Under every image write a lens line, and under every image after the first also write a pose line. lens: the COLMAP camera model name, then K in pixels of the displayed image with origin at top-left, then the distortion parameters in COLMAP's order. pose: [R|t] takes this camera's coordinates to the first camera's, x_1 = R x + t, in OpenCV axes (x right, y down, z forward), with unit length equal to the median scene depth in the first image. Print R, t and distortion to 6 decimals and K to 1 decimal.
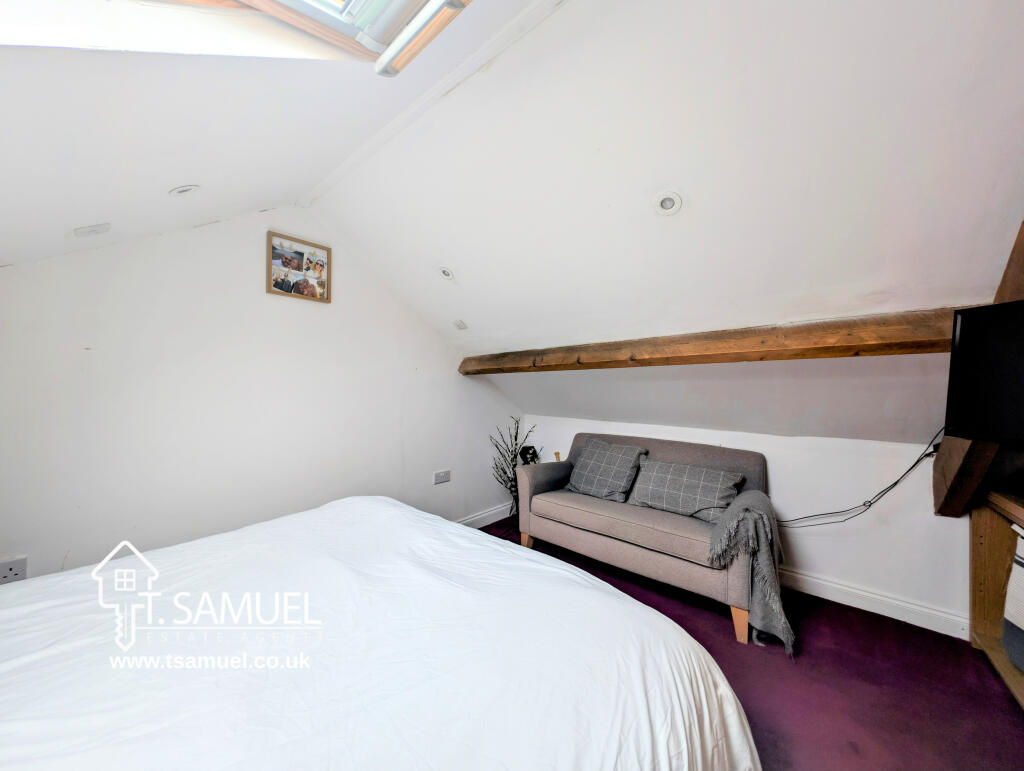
lens RADIAL K [[365.0, 0, 511.0], [0, 365.0, 386.2], [0, 0, 1]] dist [0.020114, -0.012595]
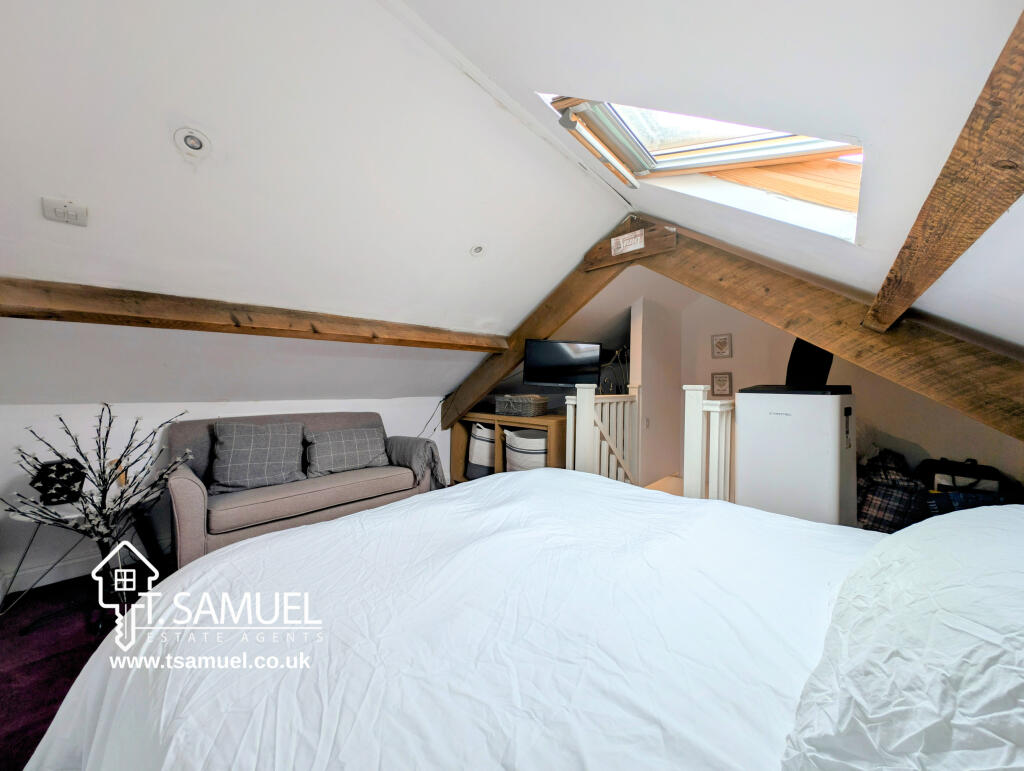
lens RADIAL K [[365.0, 0, 511.0], [0, 365.0, 386.2], [0, 0, 1]] dist [0.020114, -0.012595]
pose [[0.025682, -0.023978, 0.999383, -0.714175], [-0.020706, 0.999485, 0.024513, 0.039019], [-0.999456, -0.021323, 0.025172, 0.475874]]
